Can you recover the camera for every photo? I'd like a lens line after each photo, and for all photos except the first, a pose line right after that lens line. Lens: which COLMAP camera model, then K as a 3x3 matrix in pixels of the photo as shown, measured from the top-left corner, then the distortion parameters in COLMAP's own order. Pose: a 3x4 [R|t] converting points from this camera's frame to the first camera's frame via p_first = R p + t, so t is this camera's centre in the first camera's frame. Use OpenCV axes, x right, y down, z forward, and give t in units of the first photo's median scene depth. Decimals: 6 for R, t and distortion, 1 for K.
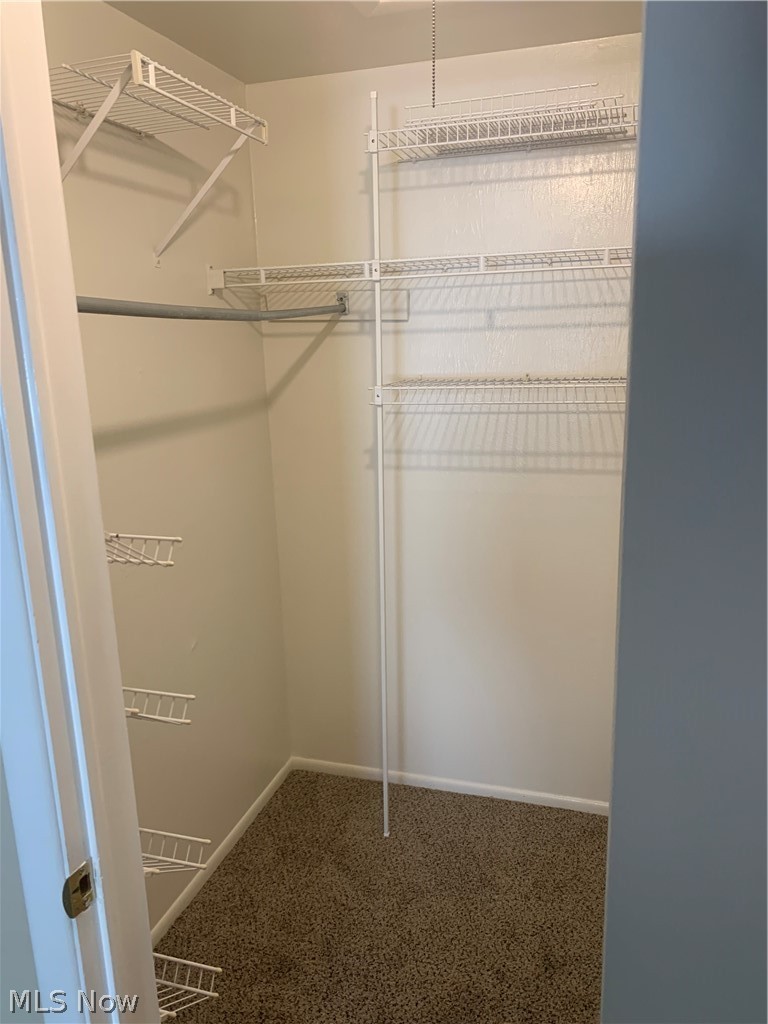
lens RADIAL K [[801.3, 0, 388.4], [0, 801.3, 509.5], [0, 0, 1]] dist [0.051419, -0.011206]
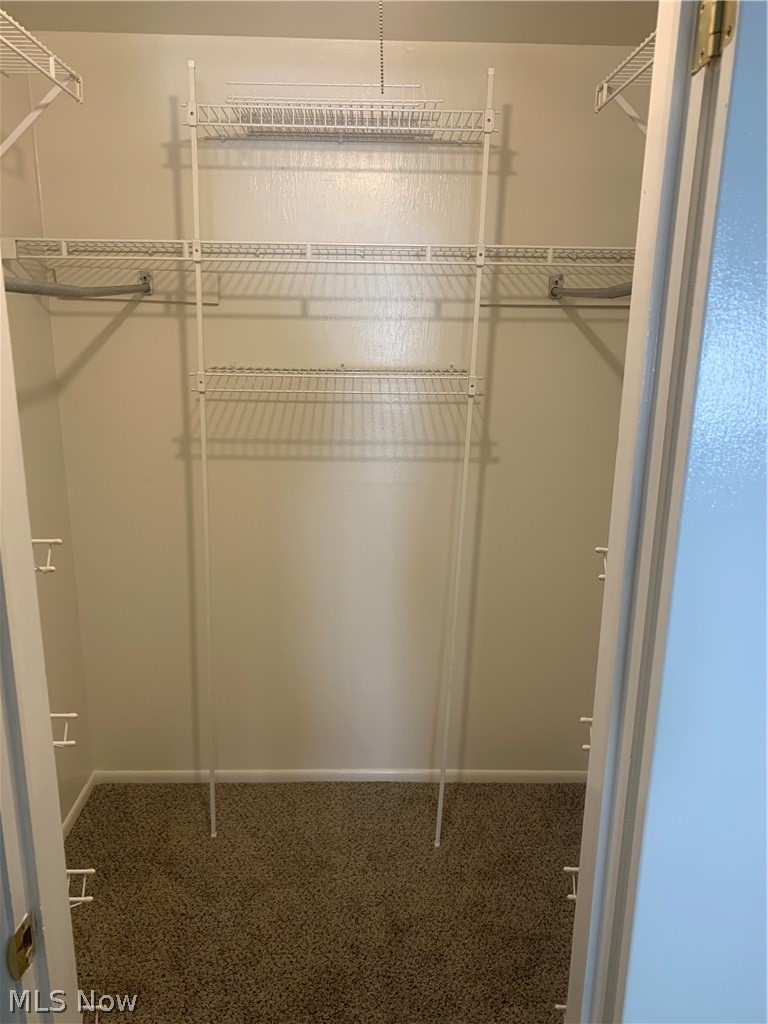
lens RADIAL K [[796.0, 0, 384.0], [0, 796.0, 512.0], [0, 0, 1]] dist [0.041399, -0.010589]
pose [[0.947575, -0.037473, 0.317328, -0.111447], [0.031939, 0.999234, 0.022624, -0.002079], [-0.317933, -0.011303, 0.948046, 0.025660]]
